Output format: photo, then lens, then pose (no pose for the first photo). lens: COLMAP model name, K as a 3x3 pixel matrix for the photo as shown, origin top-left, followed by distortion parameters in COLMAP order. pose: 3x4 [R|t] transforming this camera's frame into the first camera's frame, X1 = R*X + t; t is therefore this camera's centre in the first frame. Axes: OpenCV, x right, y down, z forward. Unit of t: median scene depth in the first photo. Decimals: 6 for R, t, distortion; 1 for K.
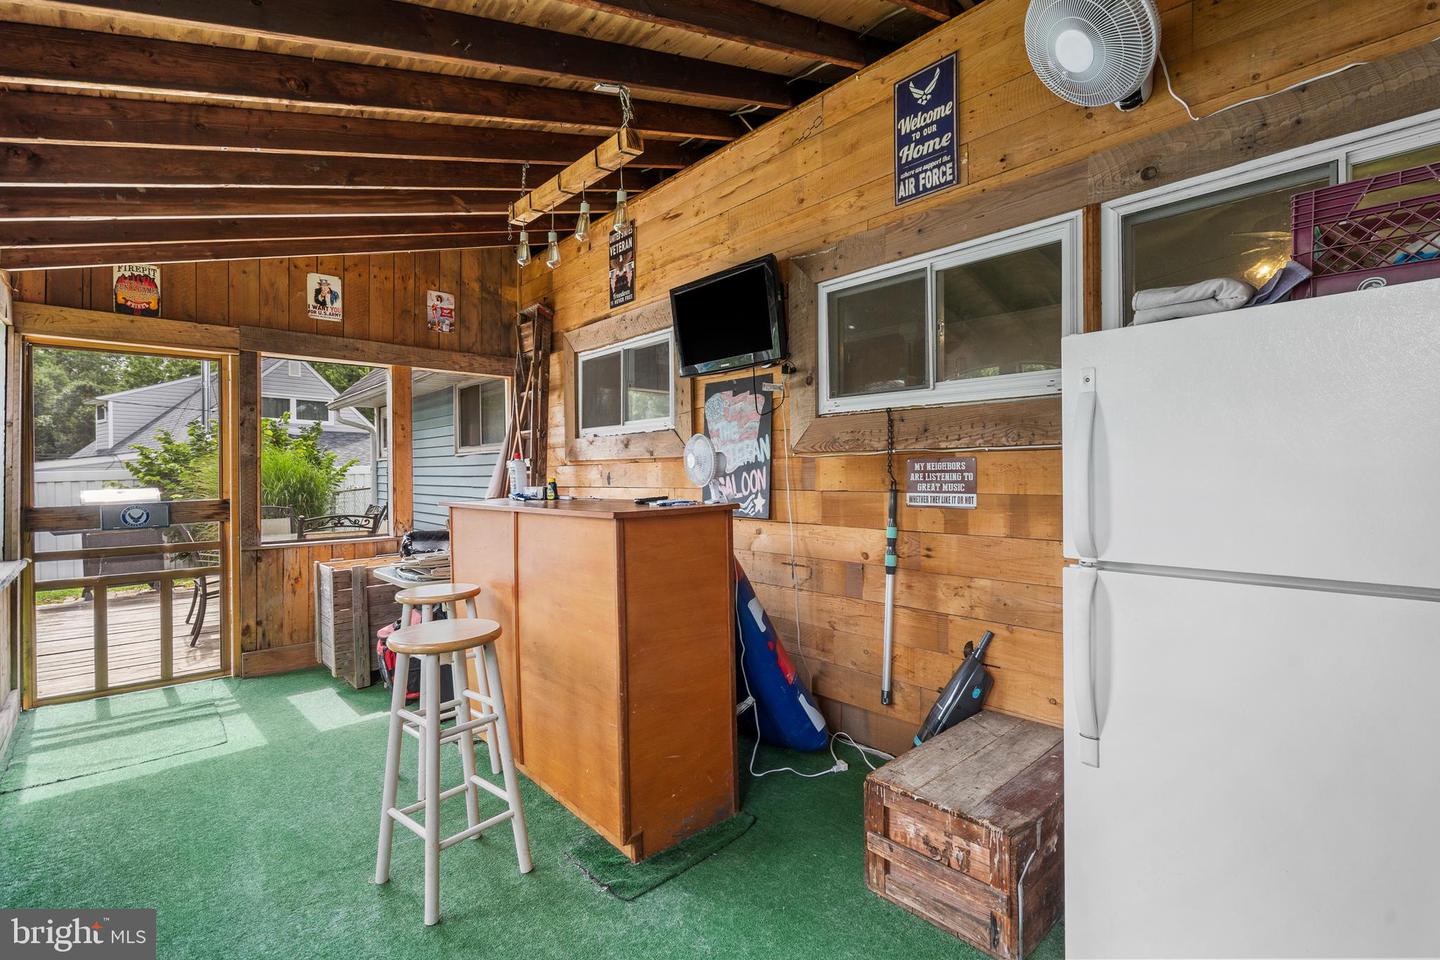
lens RADIAL K [[654.5, 0, 716.2], [0, 654.5, 479.6], [0, 0, 1]] dist [-0.005324, 0.000233]
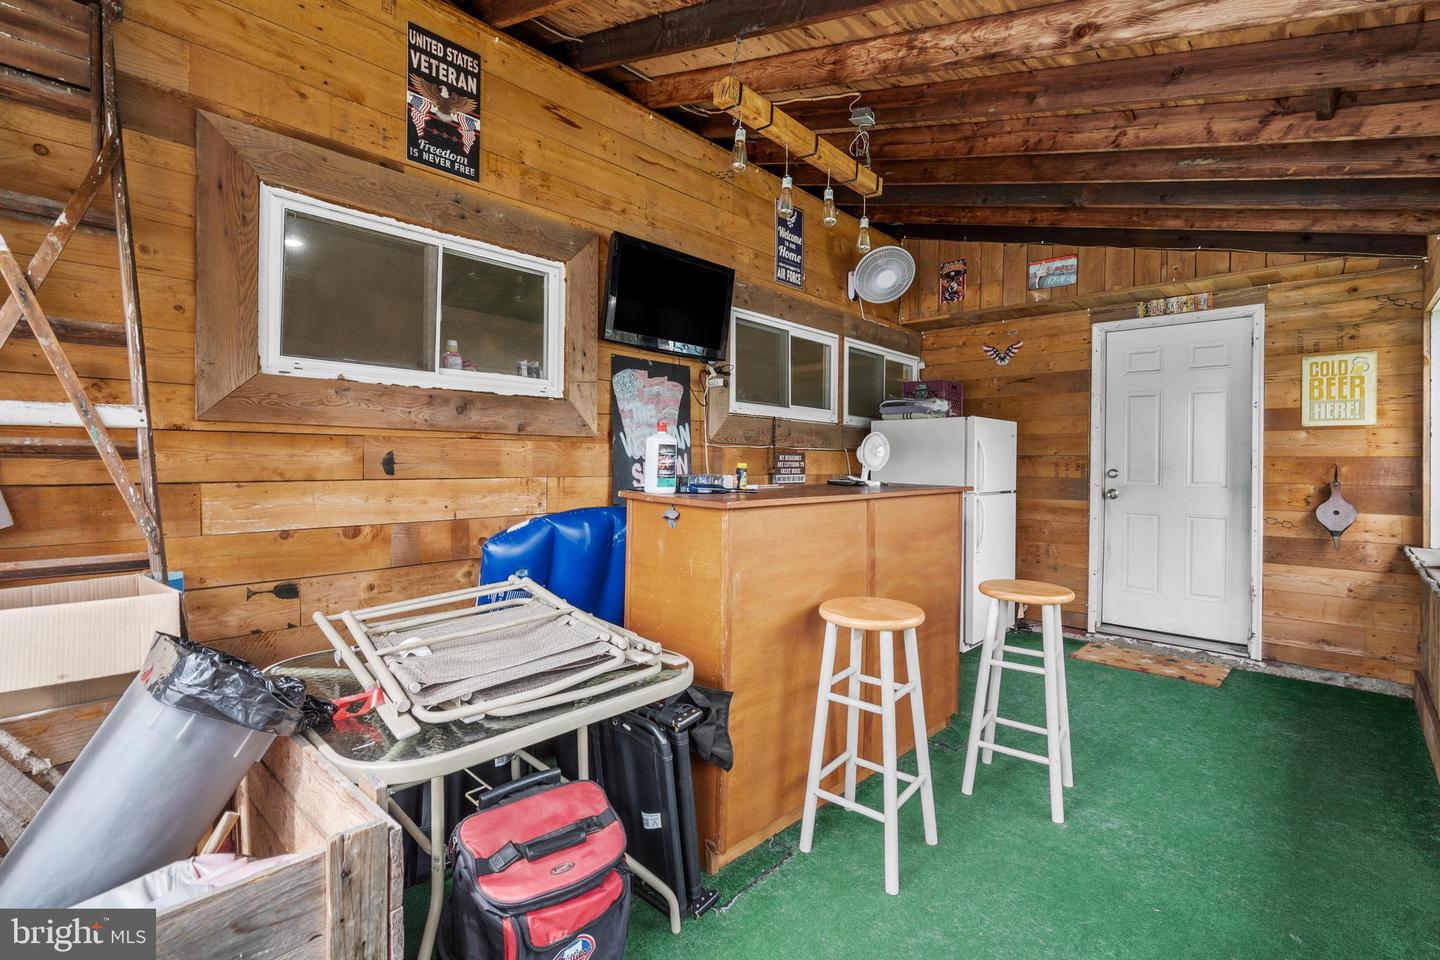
lens RADIAL K [[654.5, 0, 716.0], [0, 654.5, 470.5], [0, 0, 1]] dist [-0.005324, 0.000233]
pose [[-0.088014, 0.001304, 0.996118, -0.971652], [0.006382, 0.999979, -0.000745, 0.008353], [-0.996099, 0.006292, -0.088020, 1.040303]]
